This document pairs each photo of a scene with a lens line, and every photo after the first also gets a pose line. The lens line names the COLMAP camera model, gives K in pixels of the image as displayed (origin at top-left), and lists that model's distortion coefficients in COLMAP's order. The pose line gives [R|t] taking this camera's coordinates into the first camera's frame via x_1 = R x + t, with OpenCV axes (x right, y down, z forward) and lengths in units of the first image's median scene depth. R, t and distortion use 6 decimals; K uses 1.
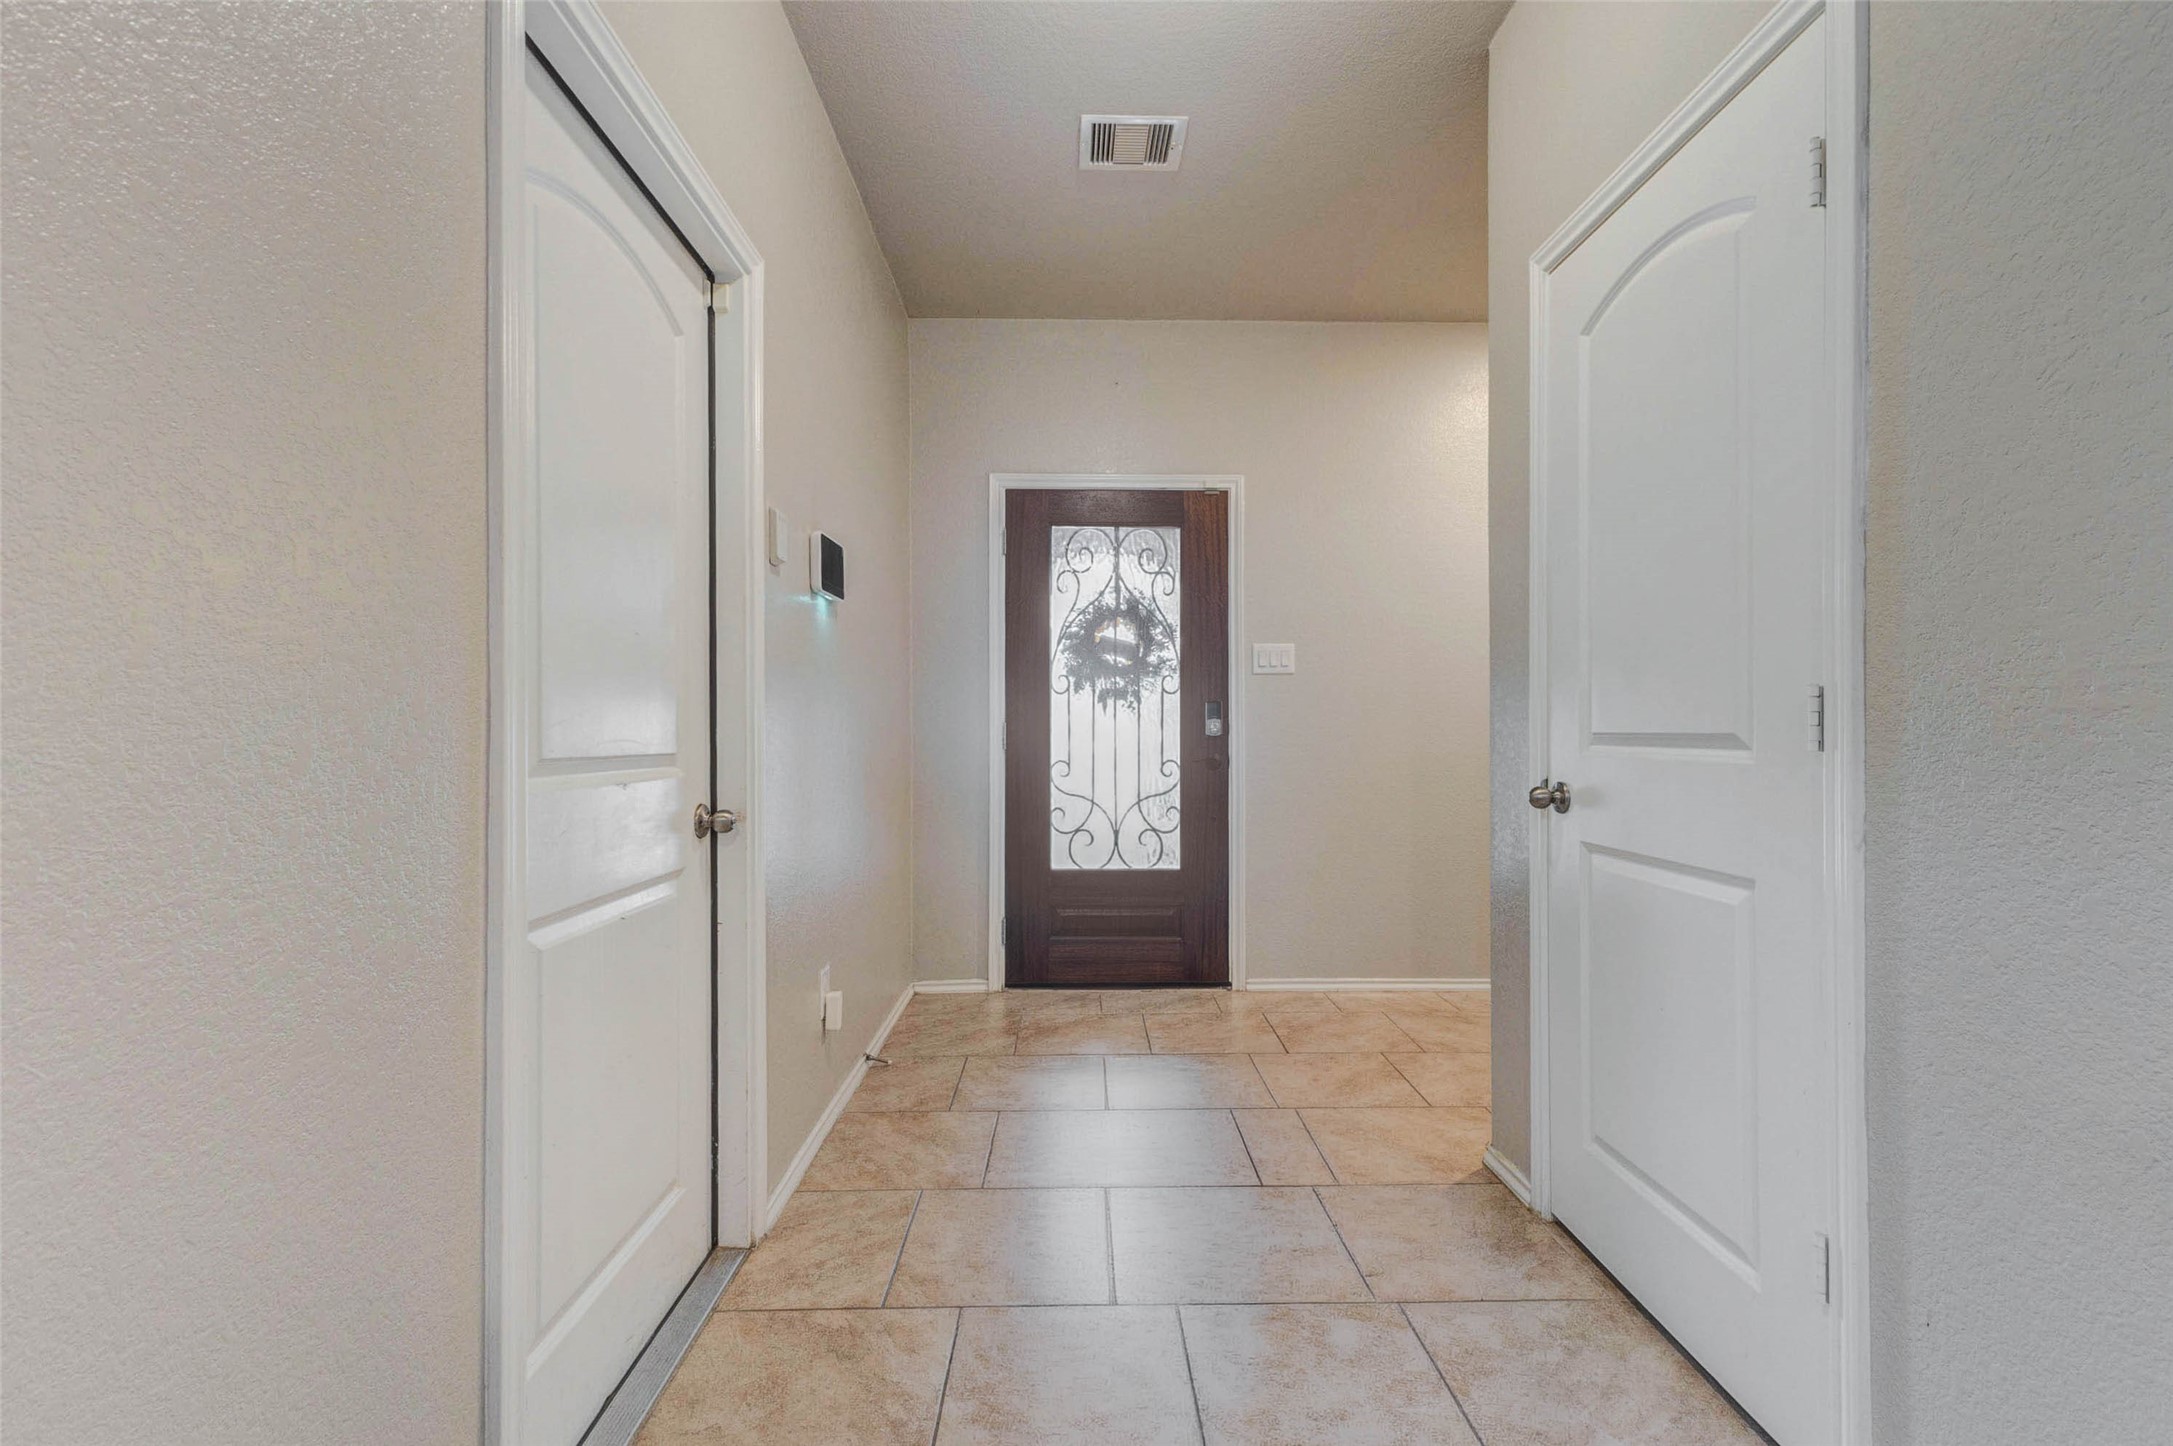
lens RADIAL K [[895.8, 0, 1083.3], [0, 895.8, 730.5], [0, 0, 1]] dist [-0.000026, -0.000082]
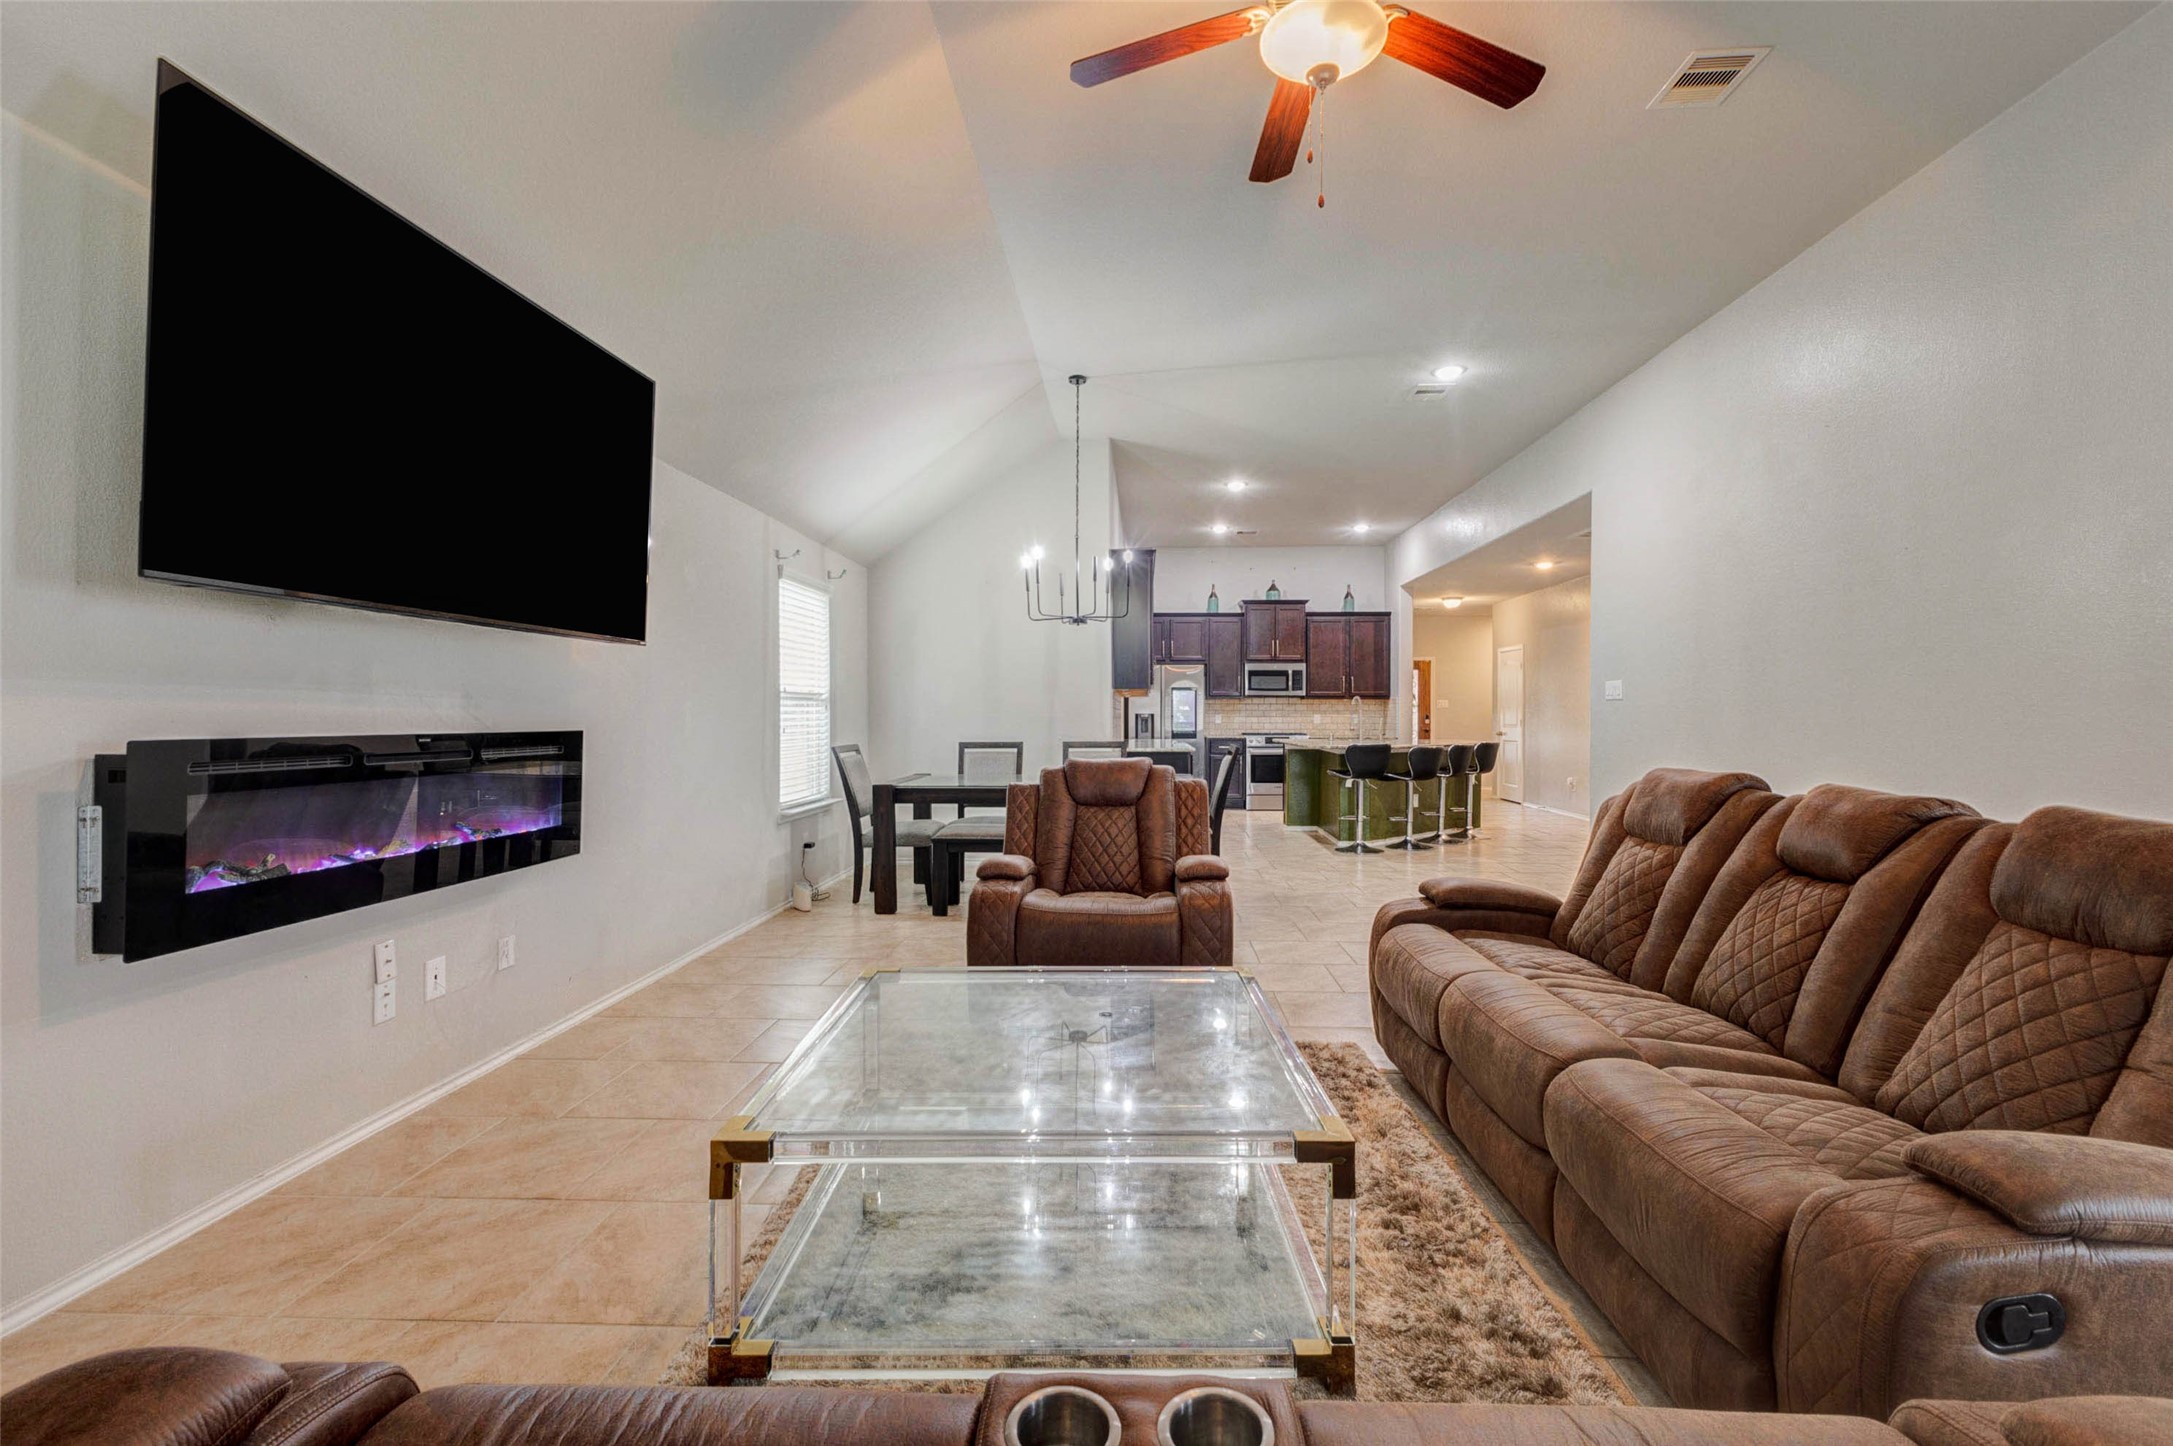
lens RADIAL K [[938.2, 0, 1095.0], [0, 938.2, 716.3], [0, 0, 1]] dist [0.005266, -0.000262]
pose [[0.997458, 0.002356, -0.071221, -0.993649], [-0.002342, 0.999997, 0.000282, -0.024675], [0.071221, -0.000115, 0.997461, -3.151613]]
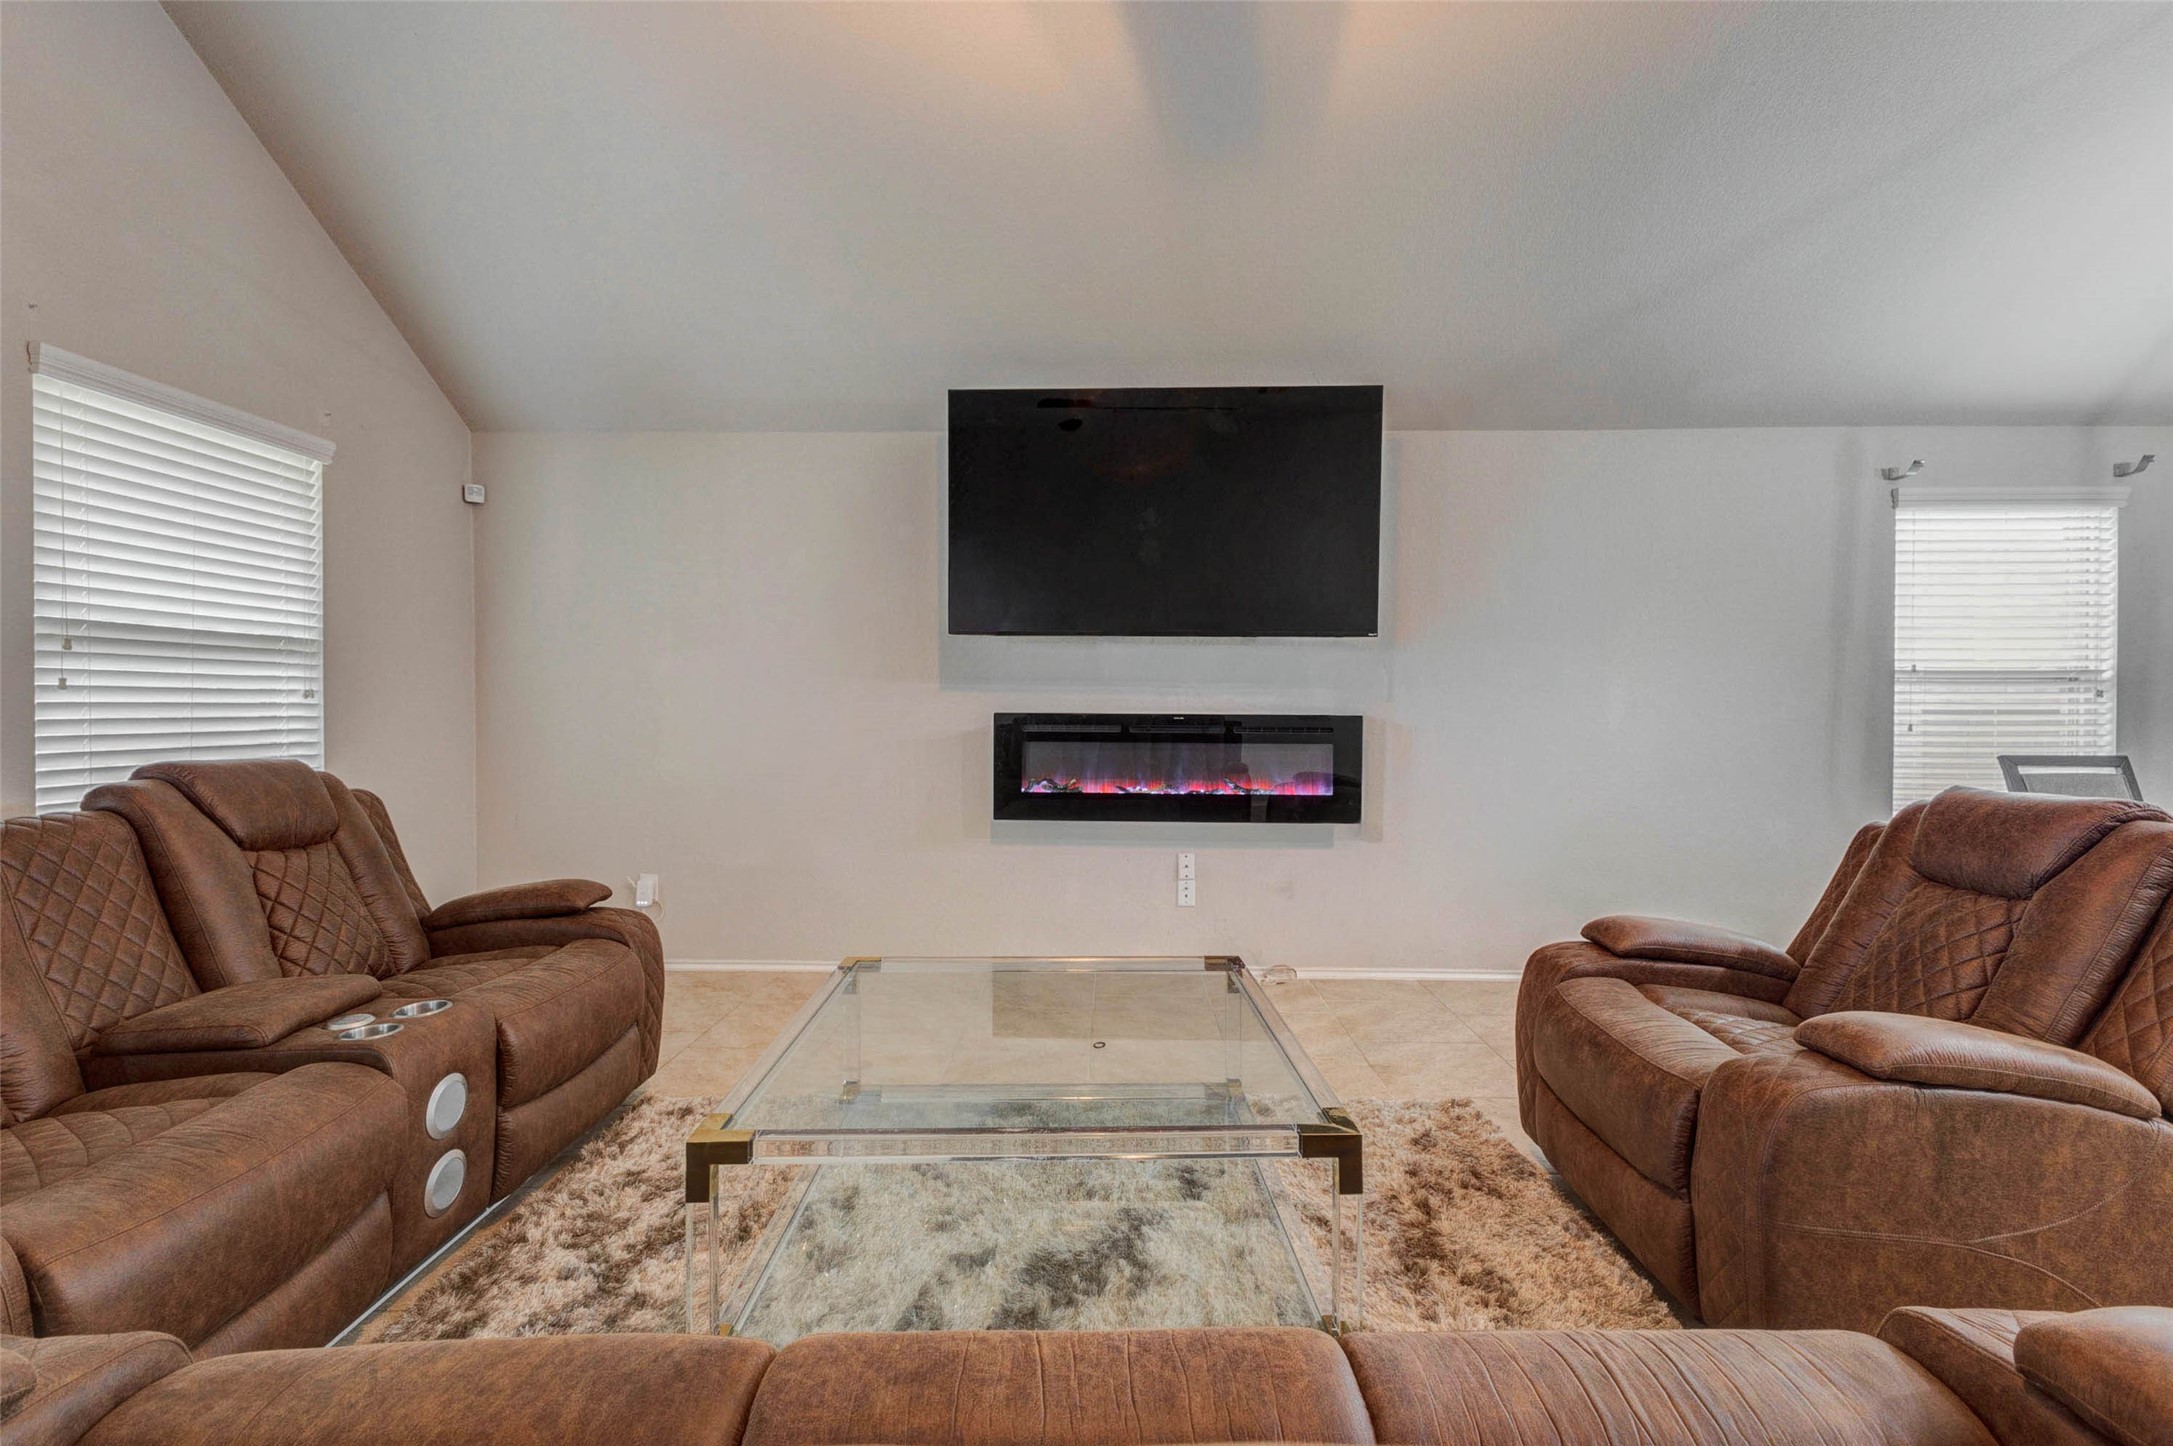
lens RADIAL K [[938.2, 0, 1095.0], [0, 938.2, 716.3], [0, 0, 1]] dist [0.005266, -0.000262]
pose [[-0.043740, 0.013807, -0.998948, -0.504683], [-0.006930, 0.999876, 0.014123, -0.021235], [0.999019, 0.007540, -0.043639, -2.513406]]
